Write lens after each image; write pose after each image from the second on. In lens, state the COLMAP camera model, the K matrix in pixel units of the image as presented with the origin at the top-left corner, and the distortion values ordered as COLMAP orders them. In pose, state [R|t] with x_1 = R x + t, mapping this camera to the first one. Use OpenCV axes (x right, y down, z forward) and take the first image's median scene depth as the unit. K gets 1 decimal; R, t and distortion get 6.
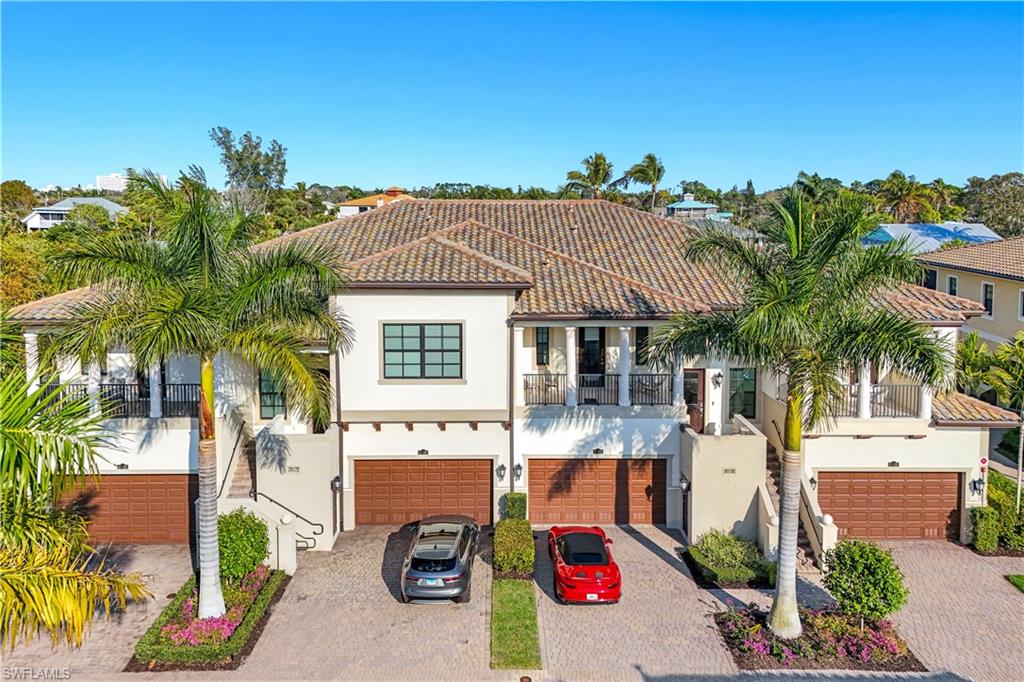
lens RADIAL K [[750.2, 0, 486.6], [0, 750.2, 339.8], [0, 0, 1]] dist [0.079571, -0.070542]
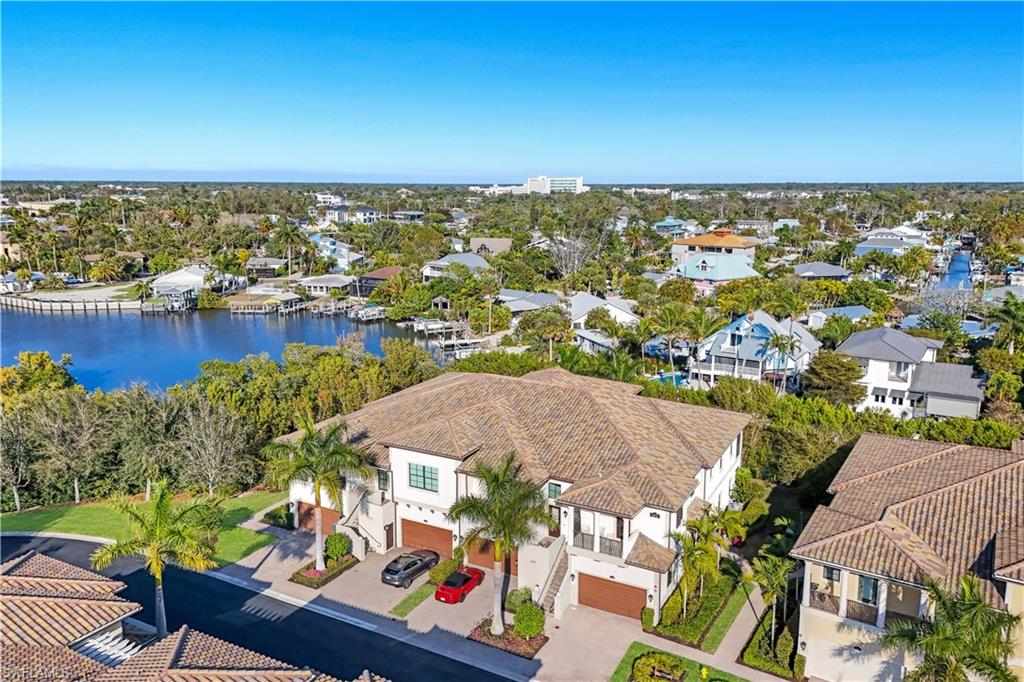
lens RADIAL K [[750.2, 0, 486.6], [0, 750.2, 339.8], [0, 0, 1]] dist [0.079571, -0.070542]
pose [[0.870864, 0.082876, -0.484487, 1.150210], [-0.082305, 0.996353, 0.022492, -0.468587], [0.484584, 0.020288, 0.874509, -0.910281]]
